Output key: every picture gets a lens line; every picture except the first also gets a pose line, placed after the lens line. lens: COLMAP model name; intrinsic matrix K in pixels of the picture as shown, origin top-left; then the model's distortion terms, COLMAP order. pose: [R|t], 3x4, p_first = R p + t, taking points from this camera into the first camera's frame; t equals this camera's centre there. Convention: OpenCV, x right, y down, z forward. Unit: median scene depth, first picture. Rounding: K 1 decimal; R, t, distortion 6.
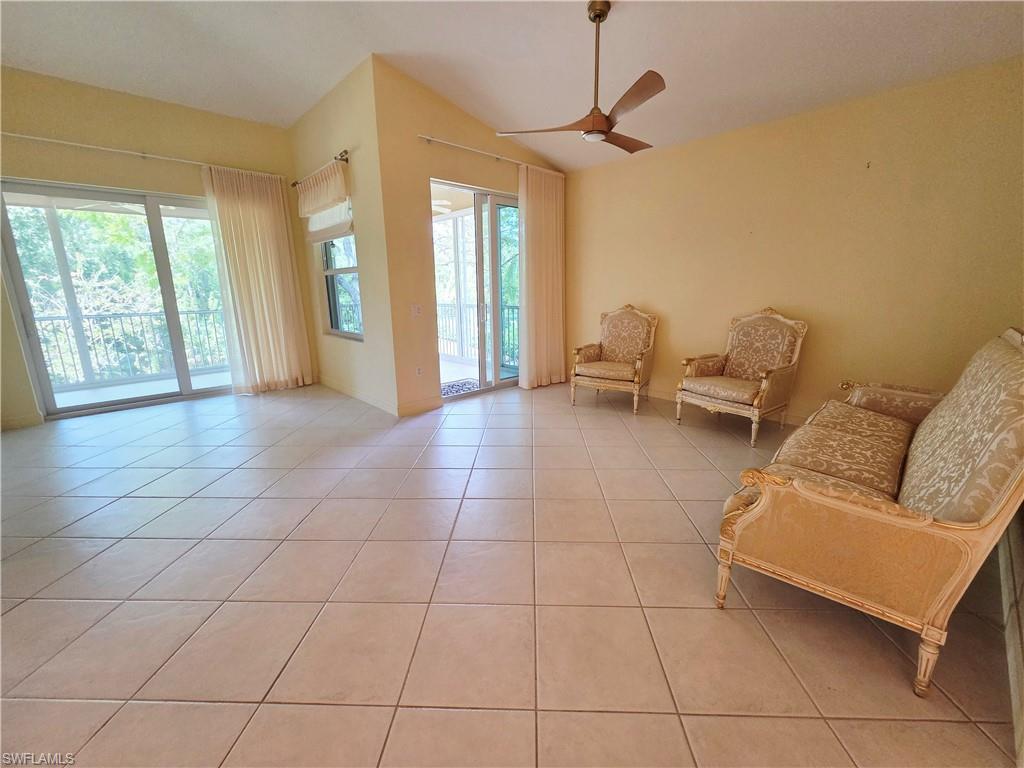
lens RADIAL K [[421.6, 0, 517.6], [0, 421.6, 376.5], [0, 0, 1]] dist [0.002075, -0.000287]
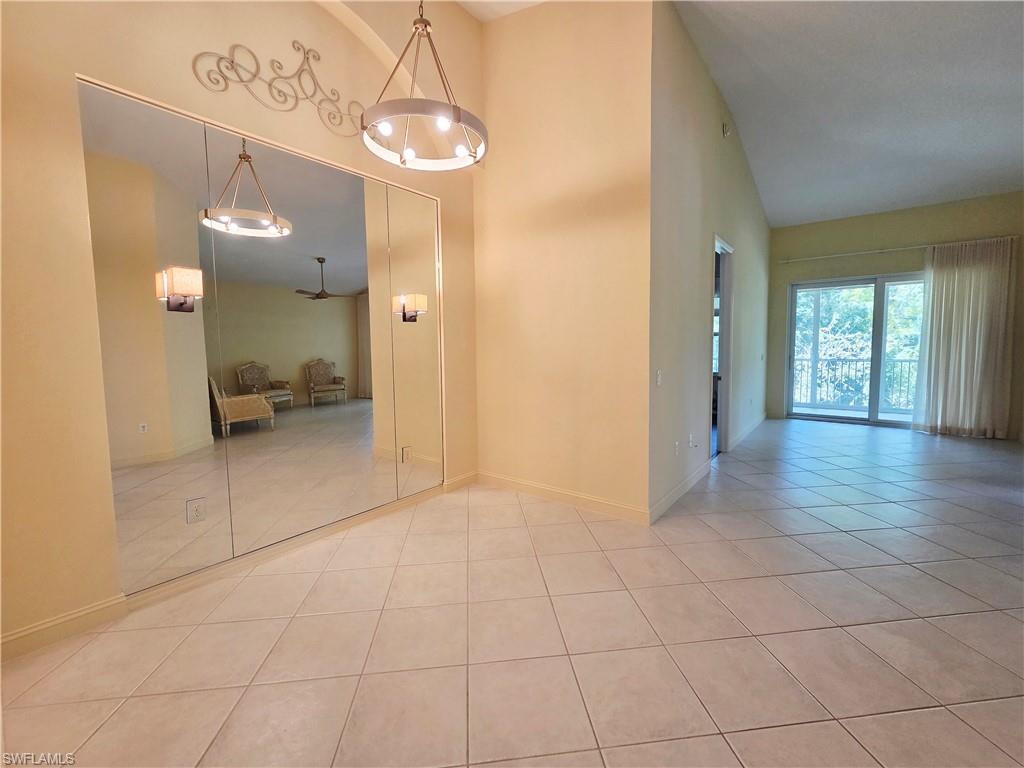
lens RADIAL K [[421.6, 0, 517.6], [0, 421.6, 376.5], [0, 0, 1]] dist [0.002075, -0.000287]
pose [[0.150210, 0.085560, -0.984945, 0.330217], [-0.197324, 0.978798, 0.054933, 0.051337], [0.968762, 0.186101, 0.163908, -0.309629]]
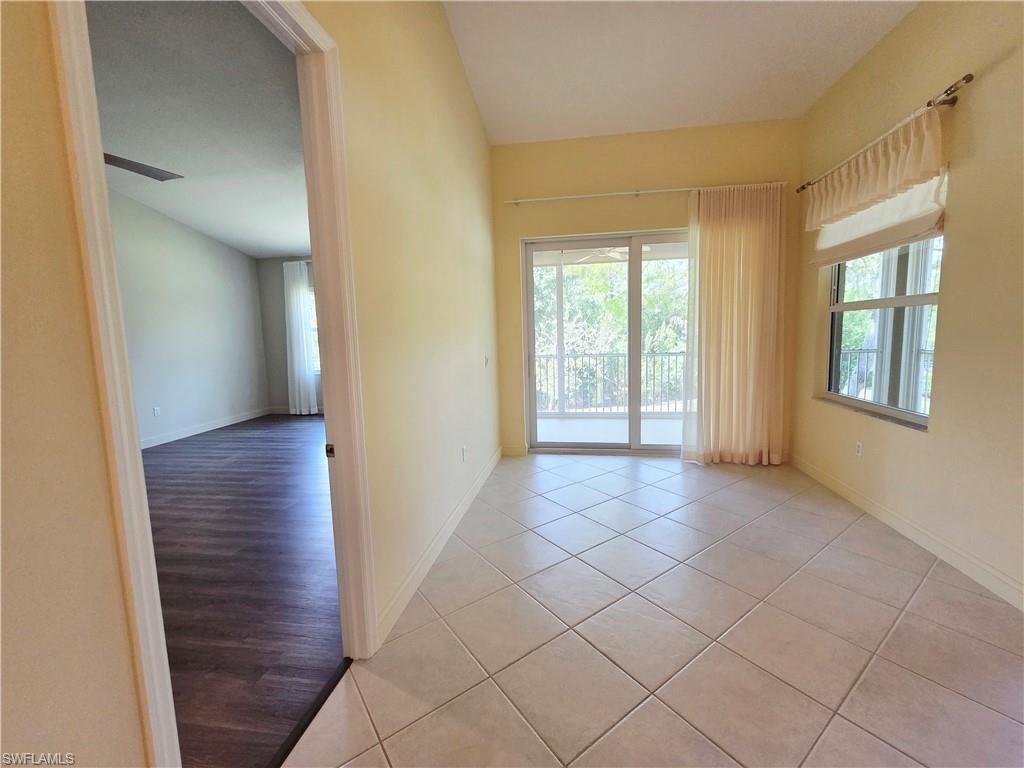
lens RADIAL K [[421.6, 0, 517.6], [0, 421.6, 376.5], [0, 0, 1]] dist [0.002075, -0.000287]
pose [[0.617777, 0.081217, -0.782148, -0.249620], [-0.148800, 0.988756, -0.014858, -0.059969], [0.772146, 0.125563, 0.622916, 0.230271]]
